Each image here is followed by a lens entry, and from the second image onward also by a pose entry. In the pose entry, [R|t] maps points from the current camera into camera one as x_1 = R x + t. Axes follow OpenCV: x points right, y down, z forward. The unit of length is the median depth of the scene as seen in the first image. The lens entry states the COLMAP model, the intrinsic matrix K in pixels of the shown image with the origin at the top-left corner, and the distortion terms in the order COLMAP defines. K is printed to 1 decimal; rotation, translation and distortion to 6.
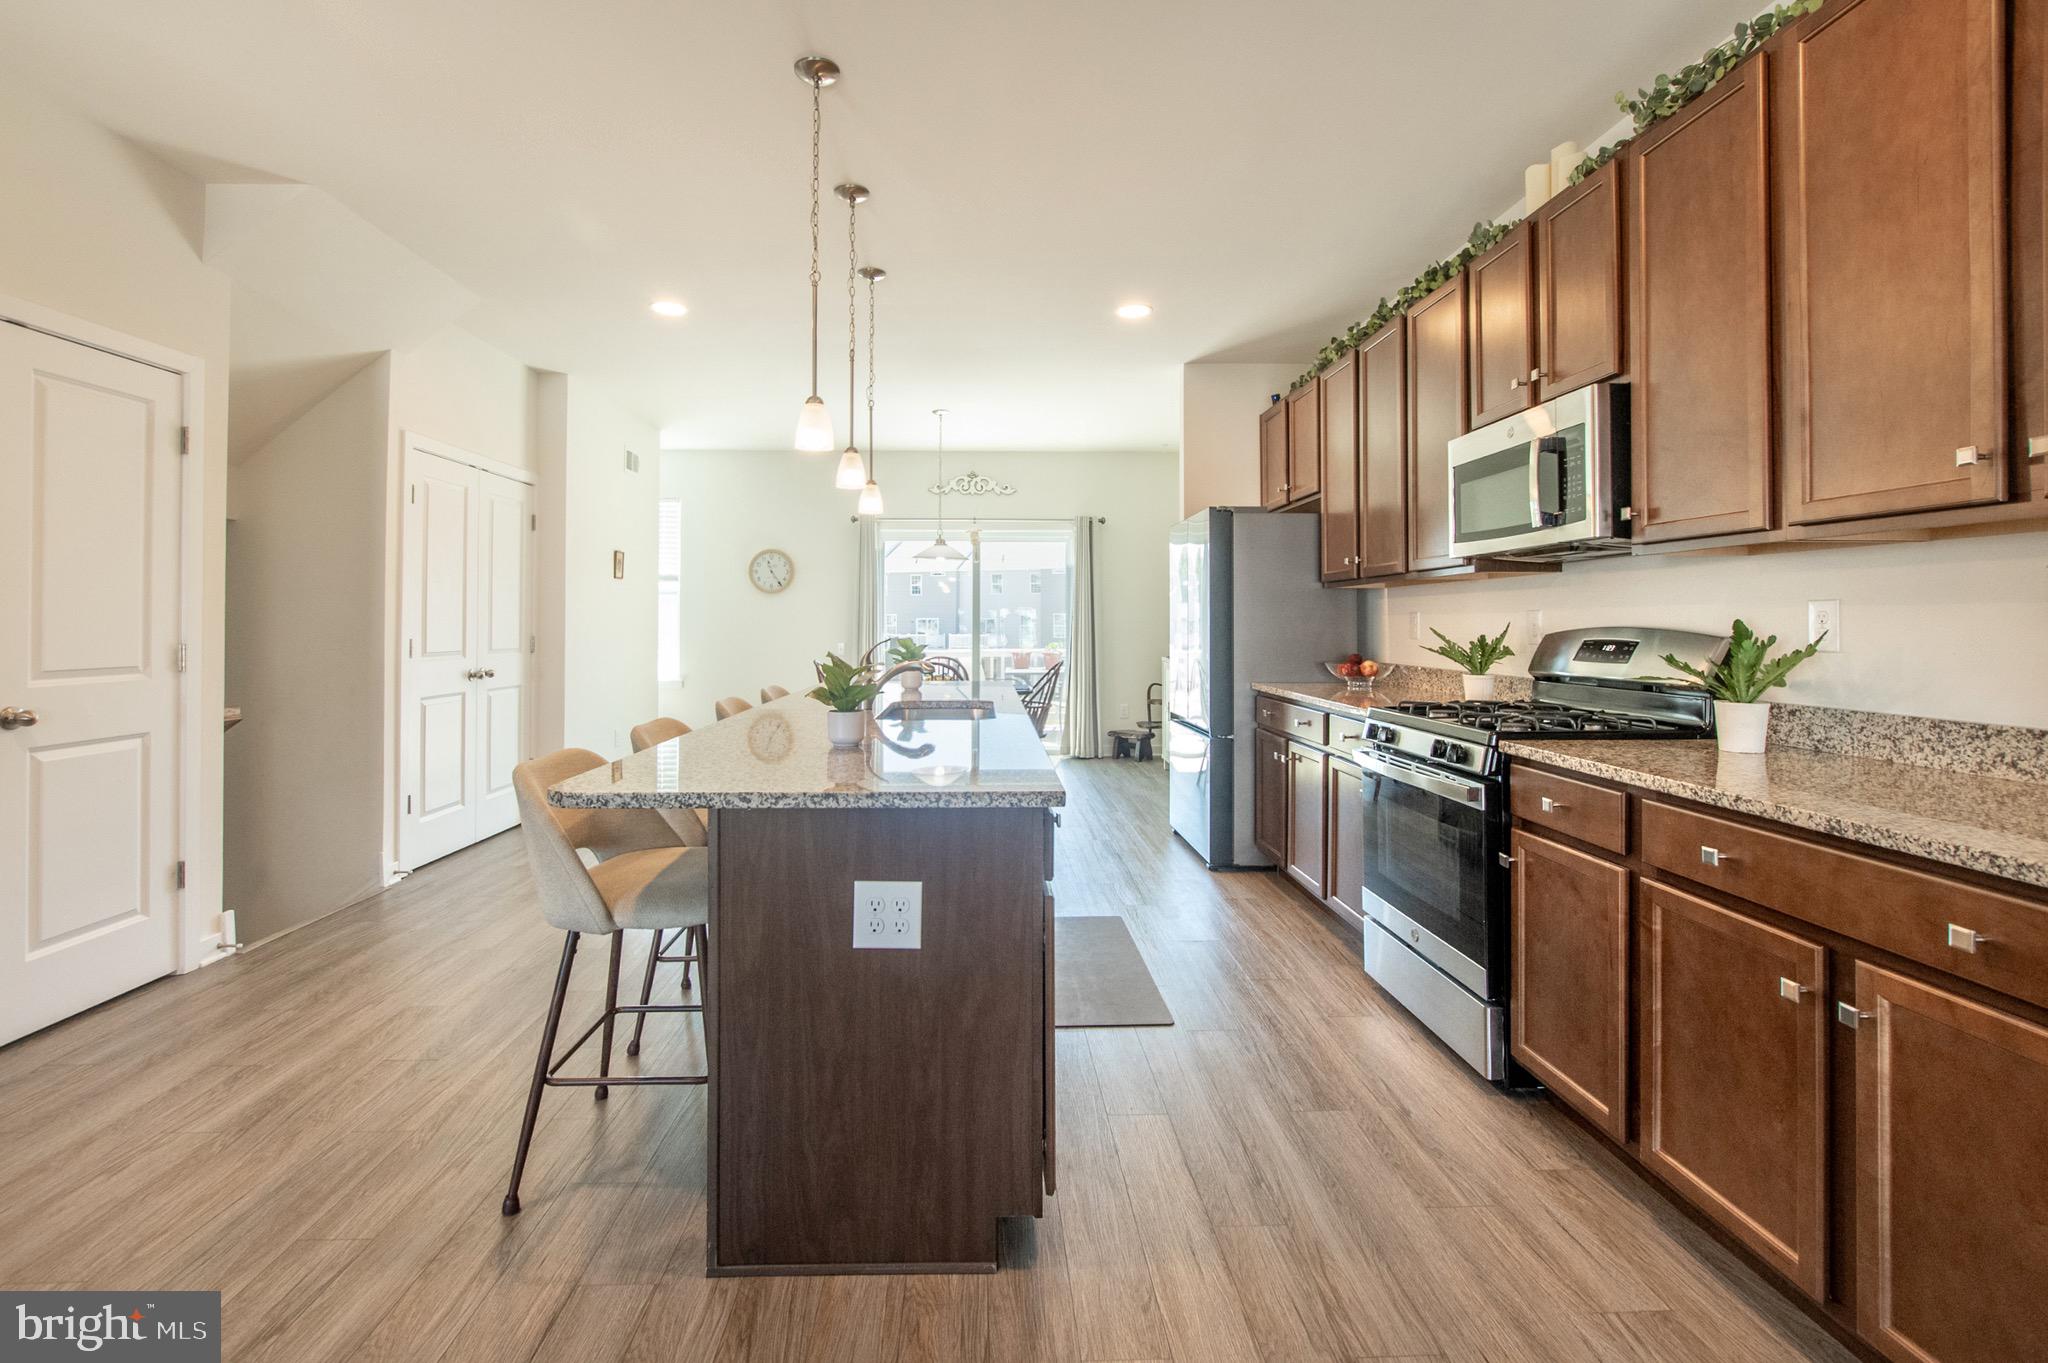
lens RADIAL K [[923.8, 0, 1024.9], [0, 923.8, 613.3], [0, 0, 1]] dist [-0.009892, 0.000391]
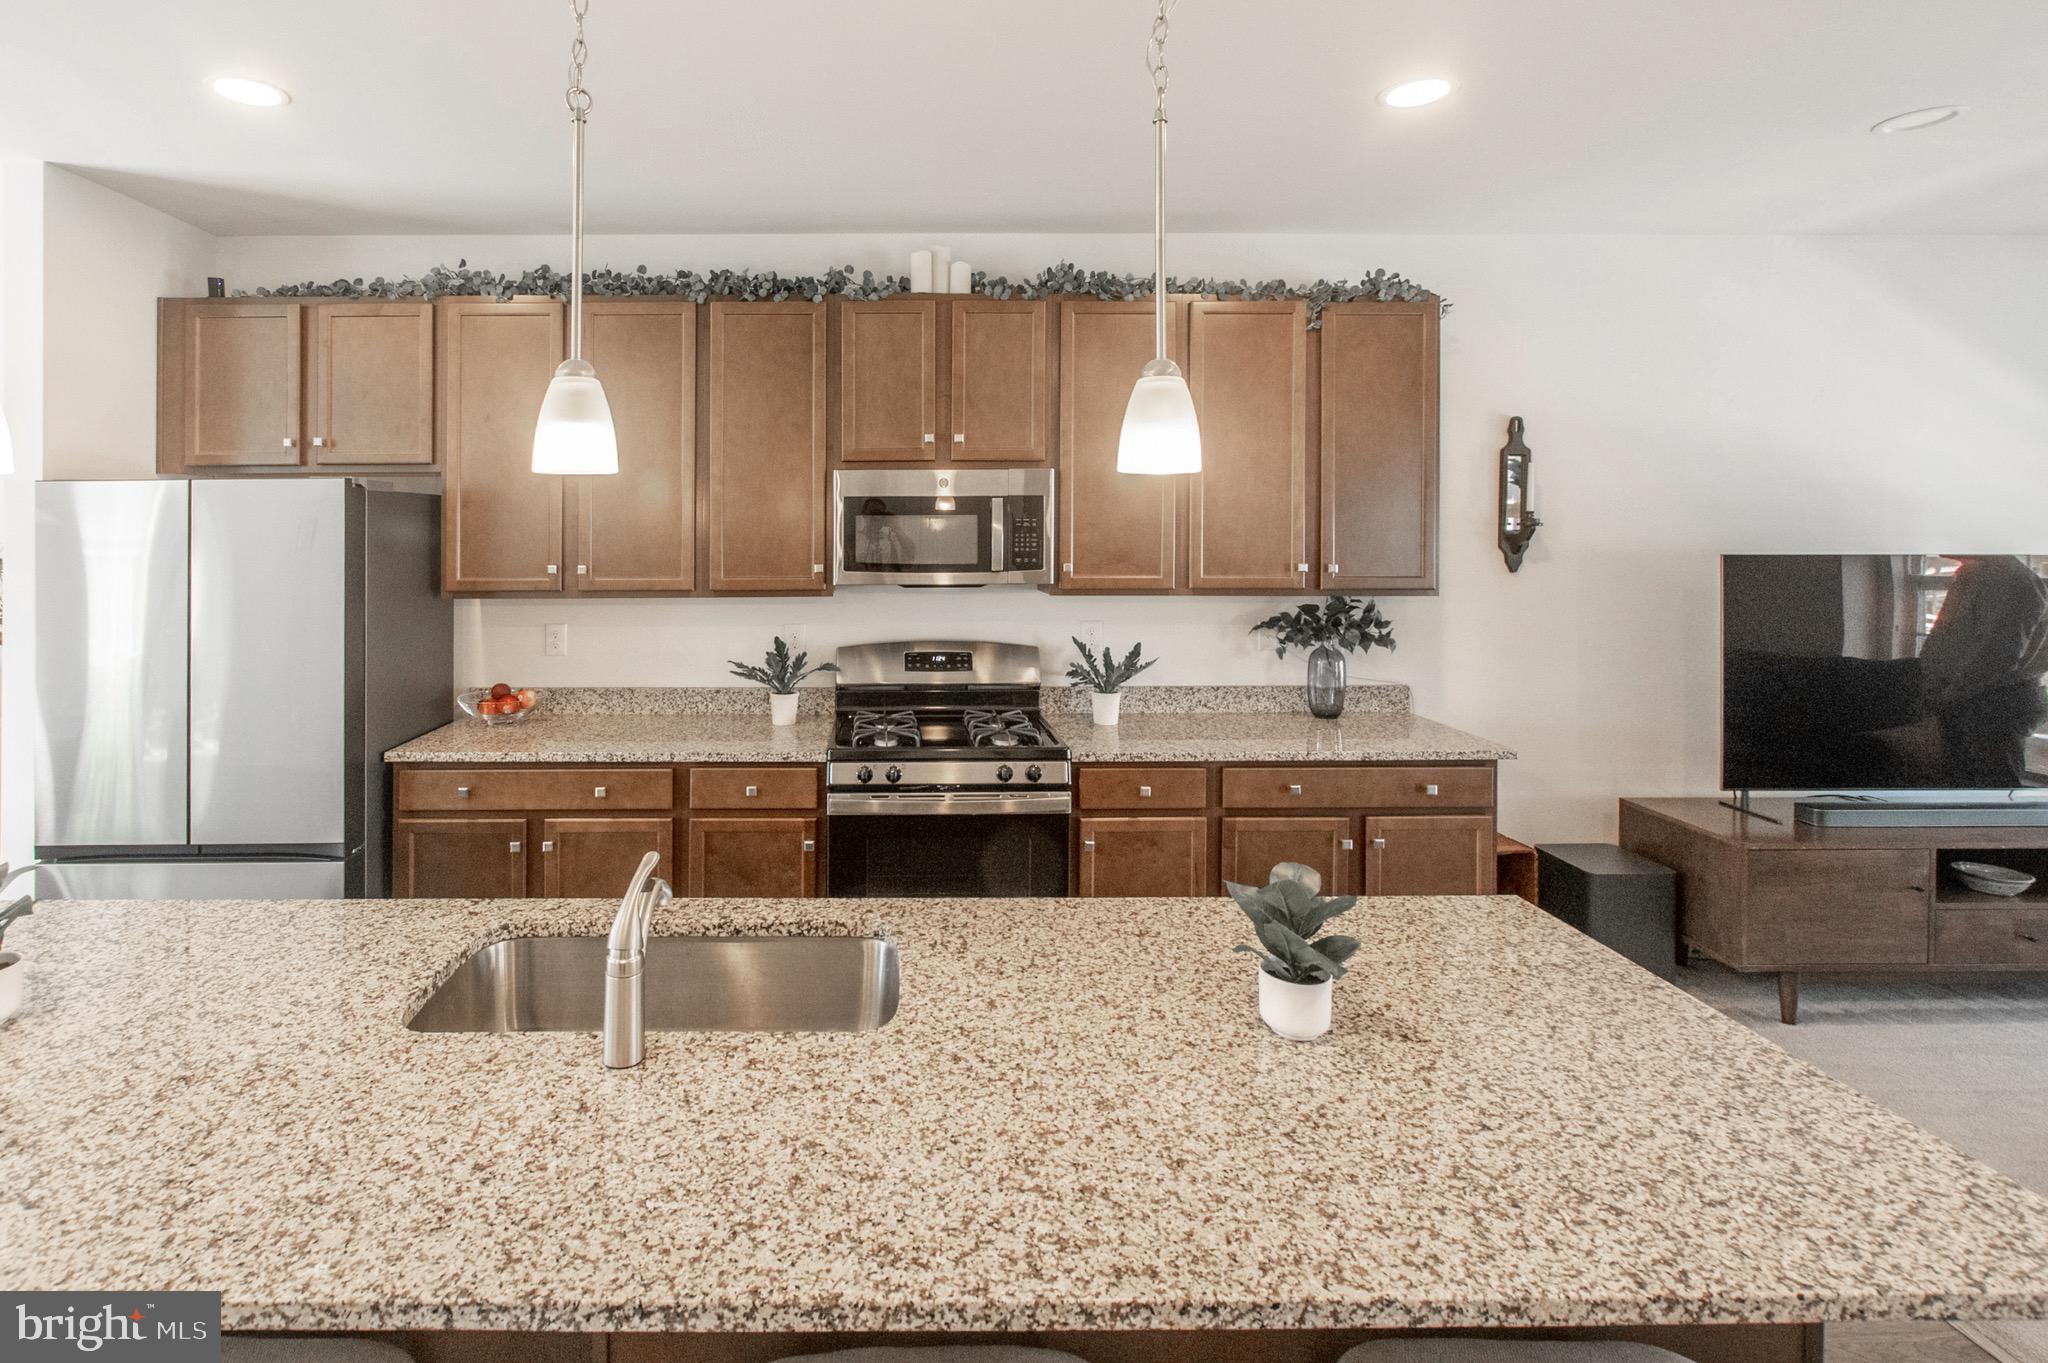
lens RADIAL K [[944.8, 0, 881.2], [0, 944.8, 524.3], [0, 0, 1]] dist [-0.004047, -0.001164]
pose [[0.052391, 0.005735, 0.998610, -0.782100], [-0.005010, 0.999972, -0.005480, -0.164118], [-0.998614, -0.004716, 0.052419, 1.193802]]
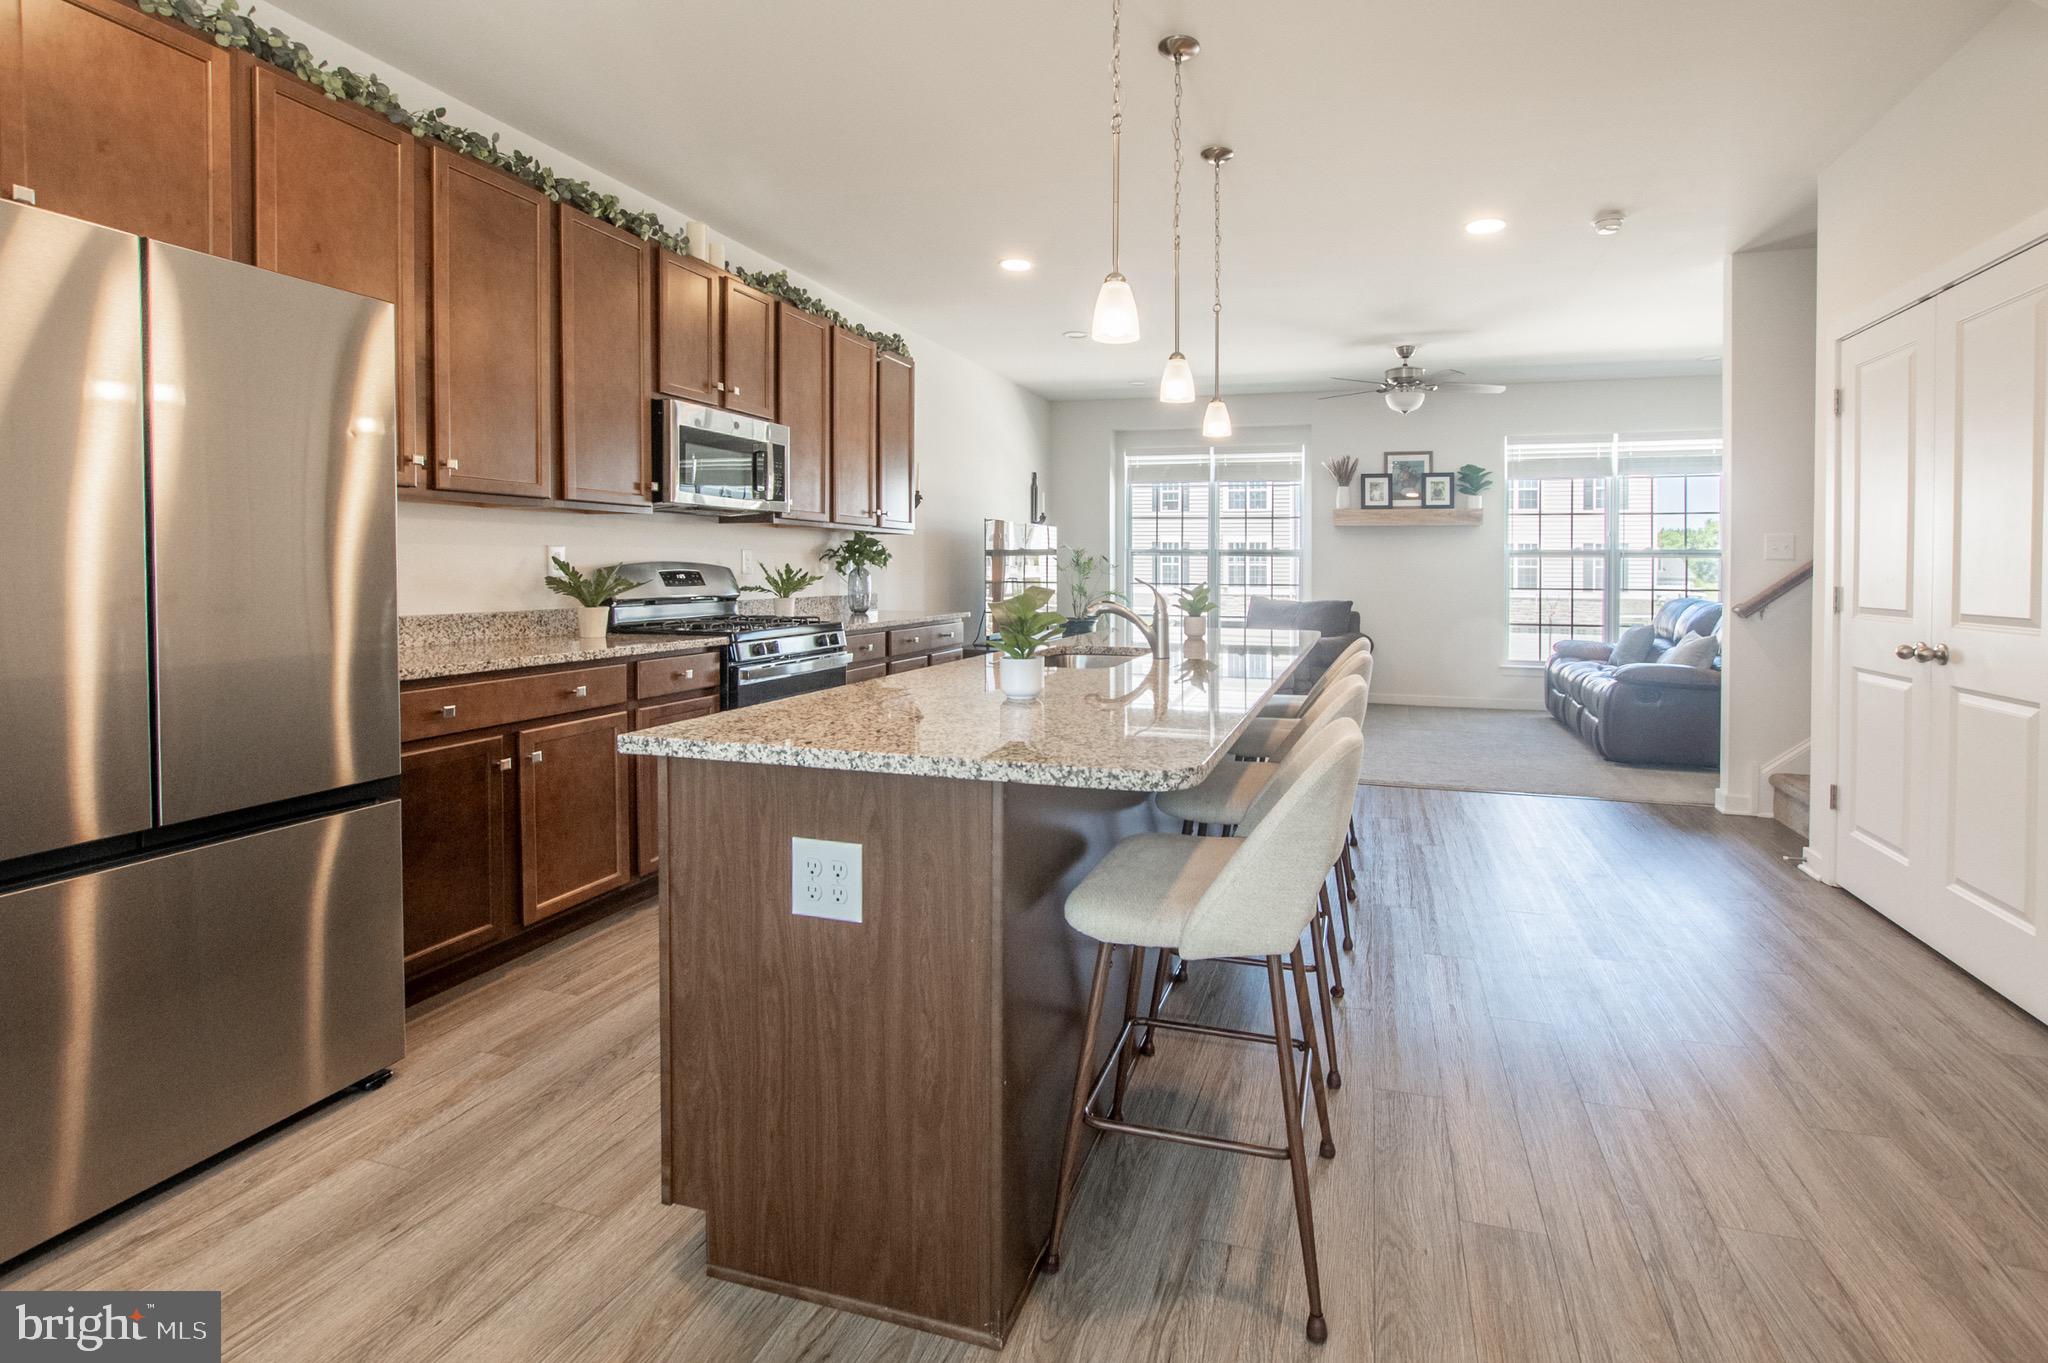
lens RADIAL K [[945.0, 0, 1087.1], [0, 945.0, 581.1], [0, 0, 1]] dist [-0.004896, 0.000840]
pose [[-0.938400, -0.009389, 0.345423, -0.578100], [-0.007295, 0.999946, 0.007362, 0.034696], [-0.345474, 0.004388, -0.938418, 2.579139]]
